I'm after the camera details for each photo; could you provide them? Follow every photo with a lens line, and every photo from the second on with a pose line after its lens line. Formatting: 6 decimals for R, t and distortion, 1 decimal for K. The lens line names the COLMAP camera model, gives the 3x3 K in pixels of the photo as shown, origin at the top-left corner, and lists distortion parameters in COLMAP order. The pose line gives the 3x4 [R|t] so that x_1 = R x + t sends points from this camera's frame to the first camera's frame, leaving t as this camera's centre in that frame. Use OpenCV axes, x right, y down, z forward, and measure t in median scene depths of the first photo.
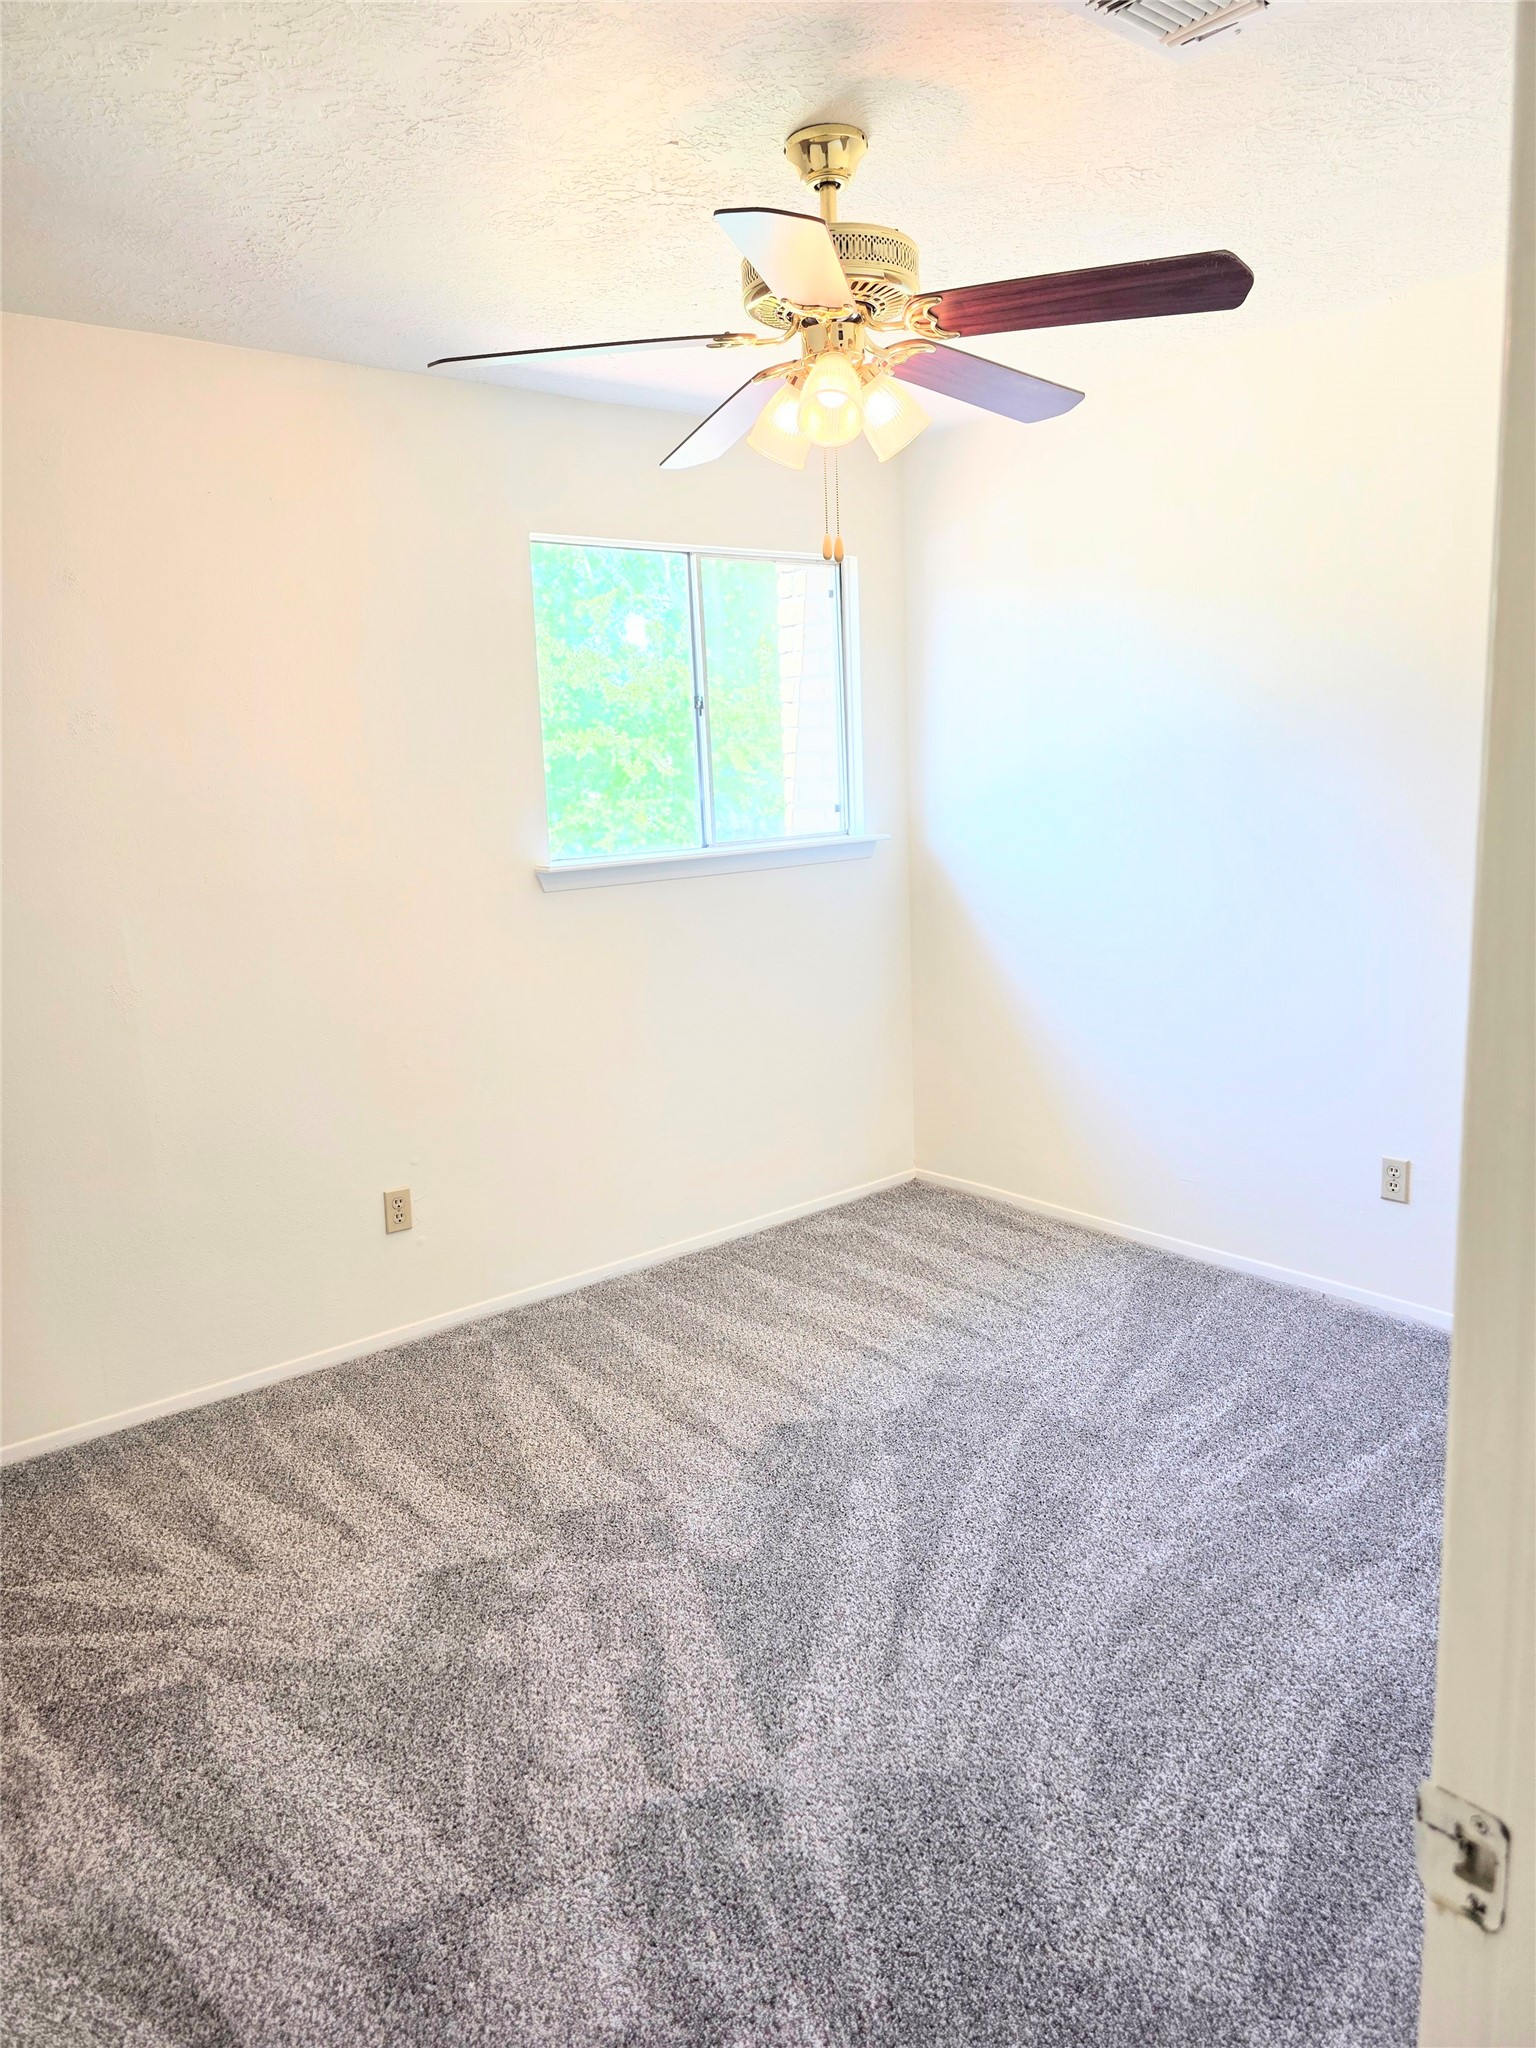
lens RADIAL K [[1377.0, 0, 768.0], [0, 1377.0, 1024.0], [0, 0, 1]] dist [0.002930, 0.002130]
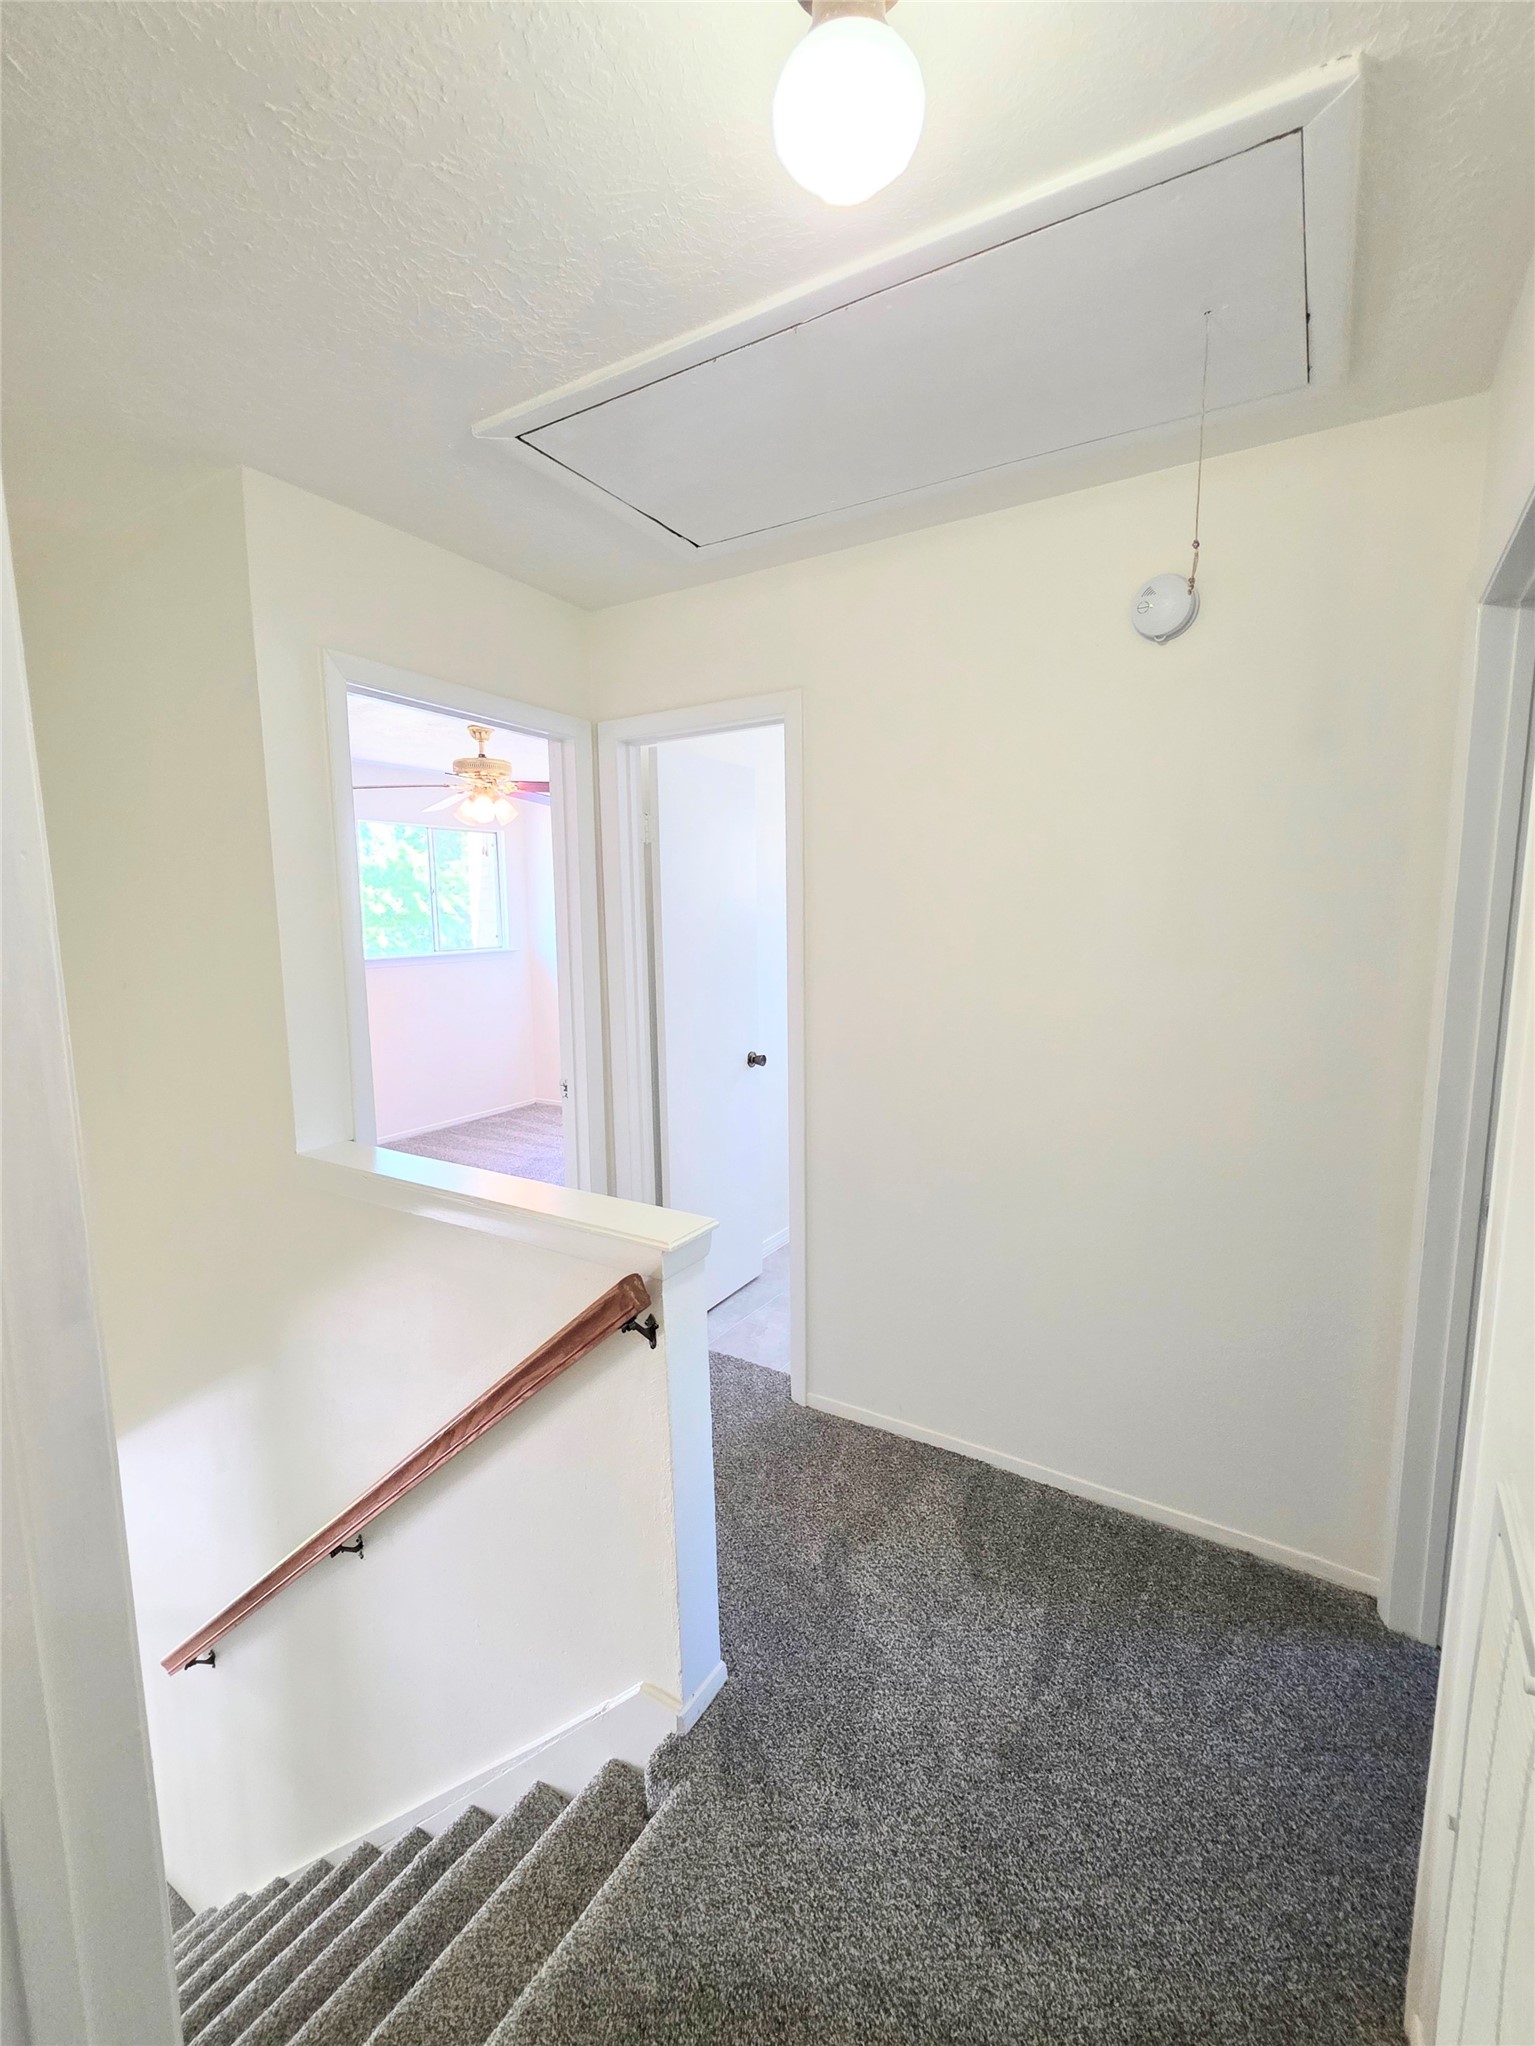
lens RADIAL K [[838.2, 0, 763.3], [0, 838.2, 1020.6], [0, 0, 1]] dist [0.000362, 0.000506]
pose [[0.942988, -0.006071, 0.332770, 0.005619], [0.025300, 0.998248, -0.053482, 0.085654], [-0.331862, 0.058852, 0.941490, -0.573799]]
